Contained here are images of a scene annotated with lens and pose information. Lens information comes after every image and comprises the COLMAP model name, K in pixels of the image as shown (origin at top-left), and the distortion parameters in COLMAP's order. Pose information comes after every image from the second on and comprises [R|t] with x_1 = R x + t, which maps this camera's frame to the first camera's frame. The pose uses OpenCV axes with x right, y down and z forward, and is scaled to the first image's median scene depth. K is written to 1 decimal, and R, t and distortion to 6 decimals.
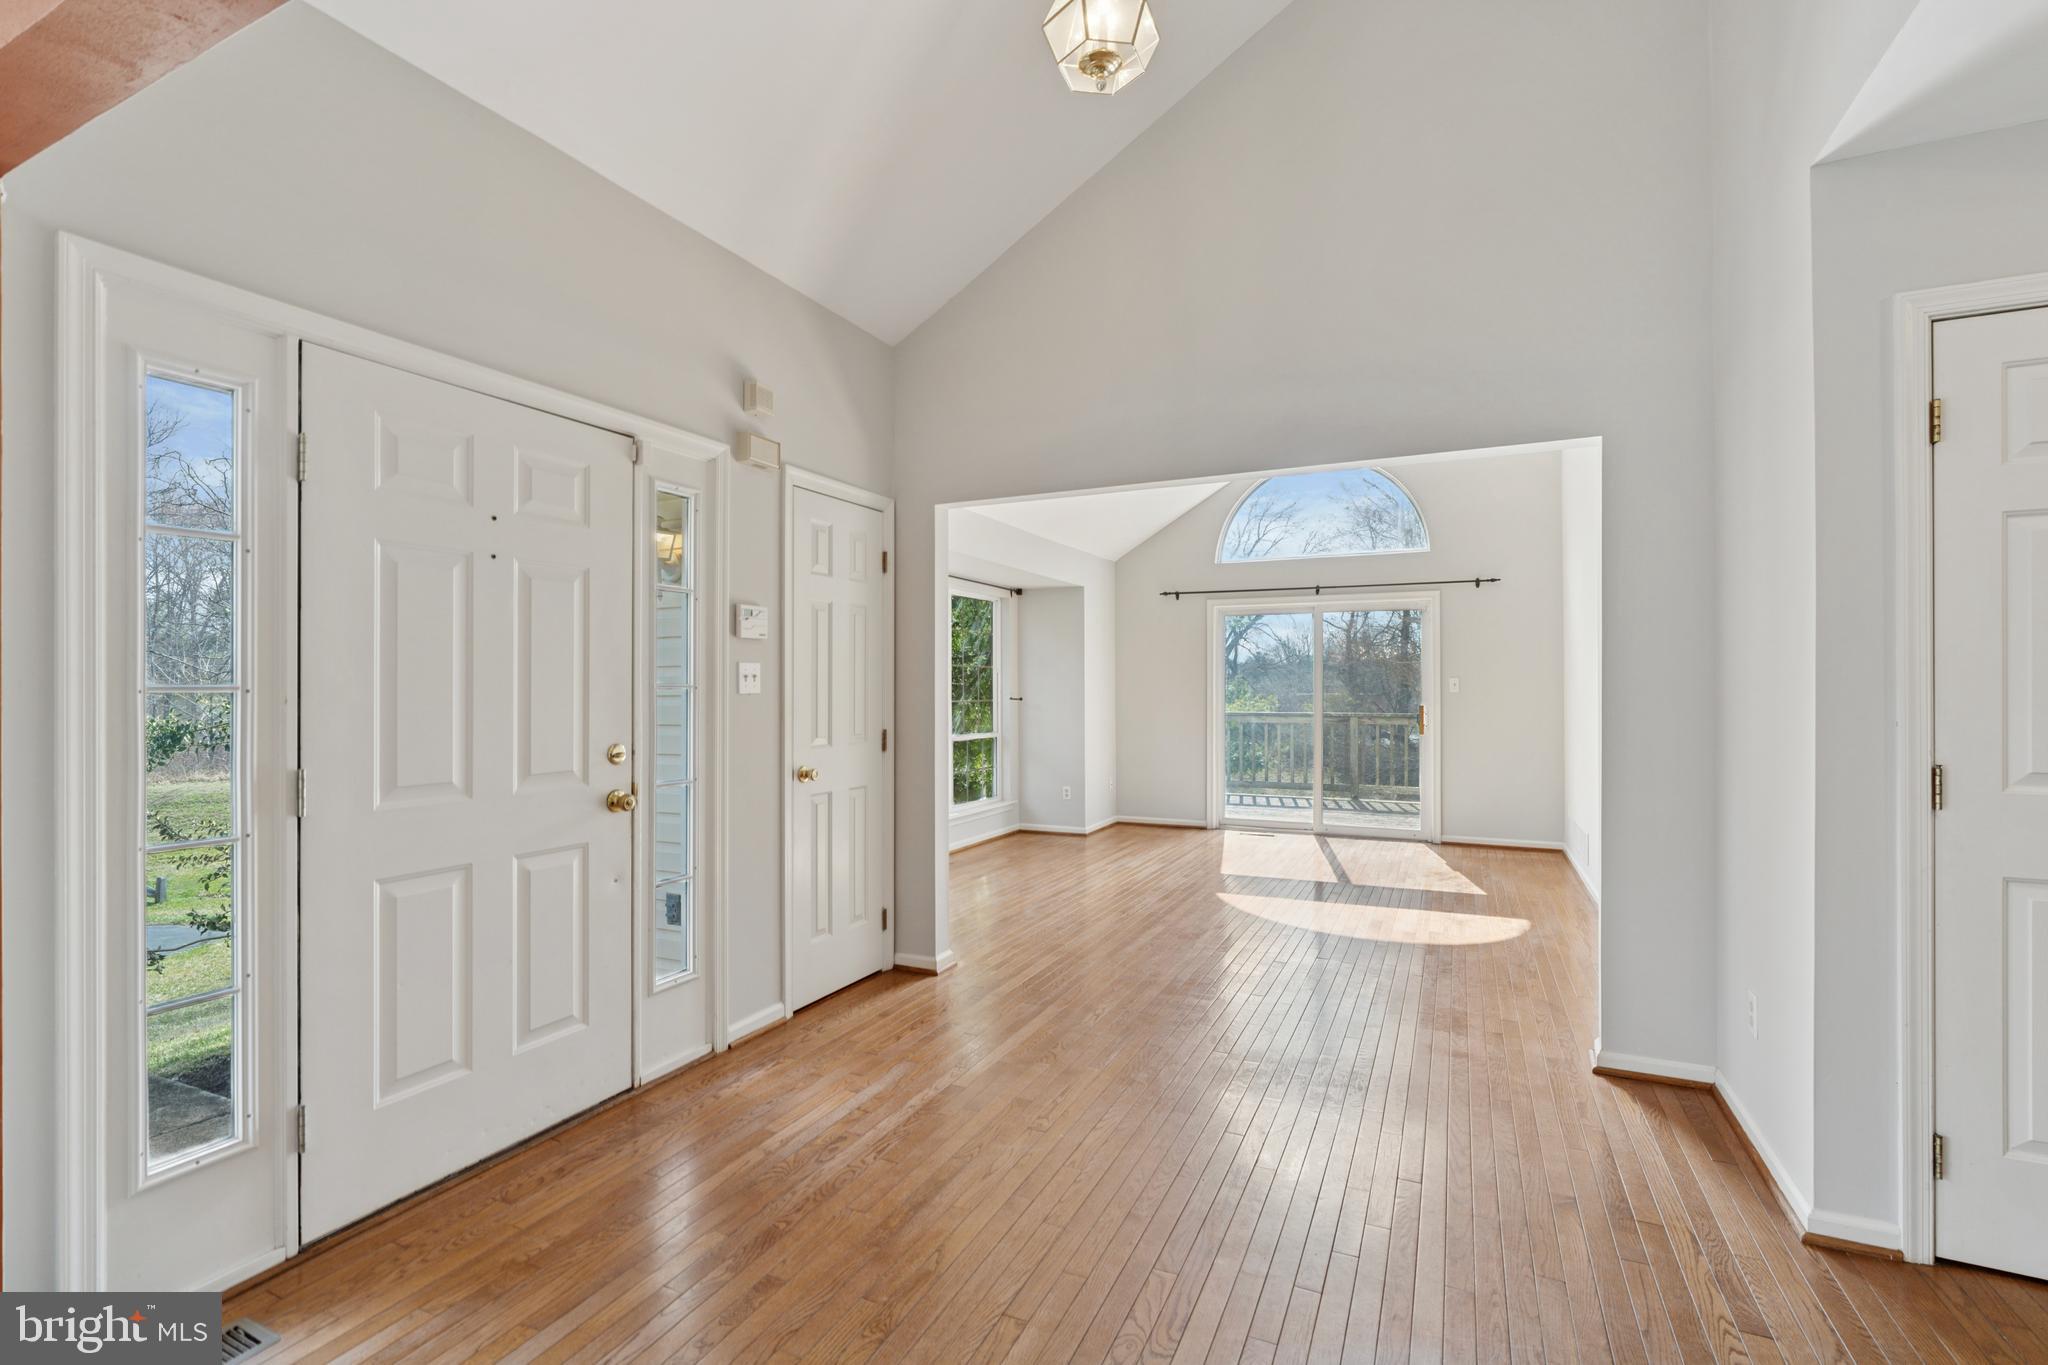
lens RADIAL K [[923.9, 0, 1020.1], [0, 923.9, 682.5], [0, 0, 1]] dist [0.004280, 0.000185]
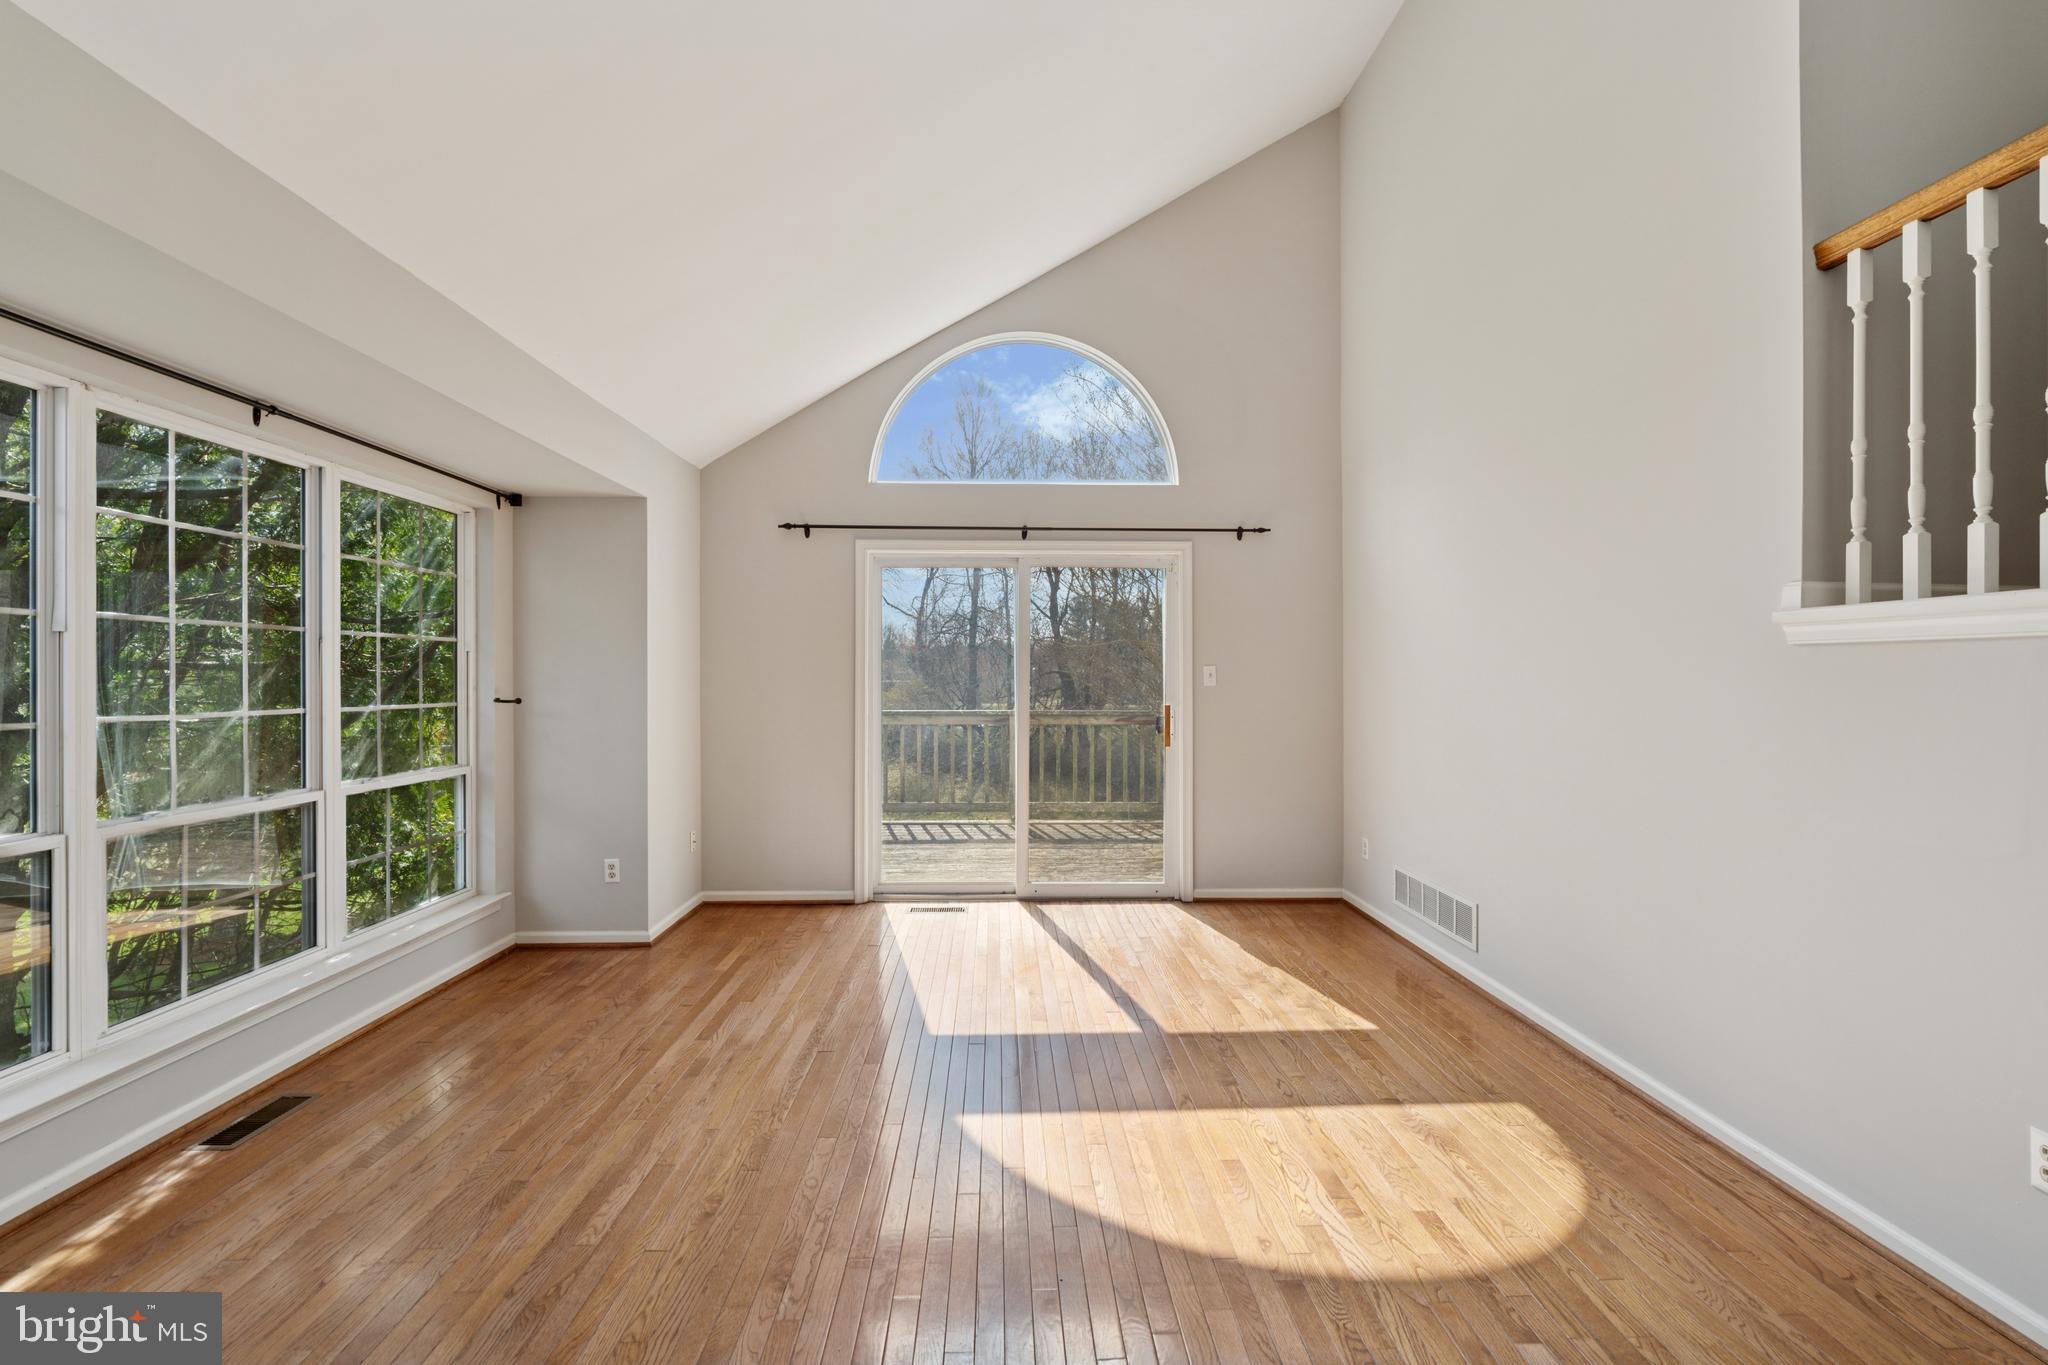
lens RADIAL K [[923.9, 0, 1022.4], [0, 923.9, 668.7], [0, 0, 1]] dist [0.004280, 0.000185]
pose [[0.891529, 0.003190, 0.452952, 0.018547], [-0.002642, 0.999995, -0.001843, -0.000597], [-0.452955, 0.000447, 0.891533, 0.399836]]
